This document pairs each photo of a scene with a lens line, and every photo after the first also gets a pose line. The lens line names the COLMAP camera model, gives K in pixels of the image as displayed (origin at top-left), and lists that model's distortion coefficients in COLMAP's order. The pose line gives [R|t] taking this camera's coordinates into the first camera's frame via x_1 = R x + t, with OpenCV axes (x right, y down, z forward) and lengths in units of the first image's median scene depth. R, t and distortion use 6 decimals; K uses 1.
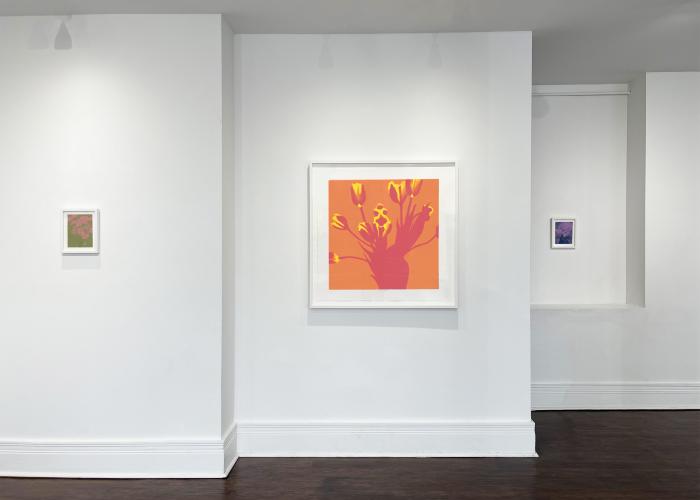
lens RADIAL K [[468.3, 0, 358.2], [0, 468.3, 252.3], [0, 0, 1]] dist [0.042516, -0.026145]
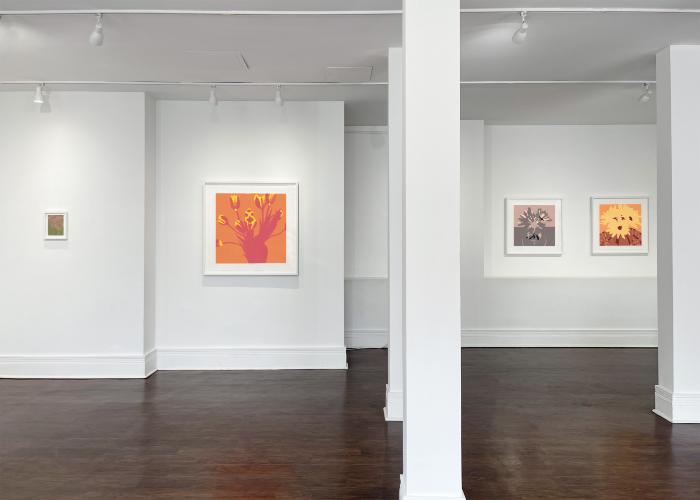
lens RADIAL K [[528.4, 0, 357.1], [0, 528.4, 233.4], [0, 0, 1]] dist [0.041880, -0.052801]
pose [[0.998989, 0.008970, 0.044060, 0.331295], [-0.009025, 0.999959, 0.001036, -0.026141], [-0.044049, -0.001432, 0.999028, -0.788666]]
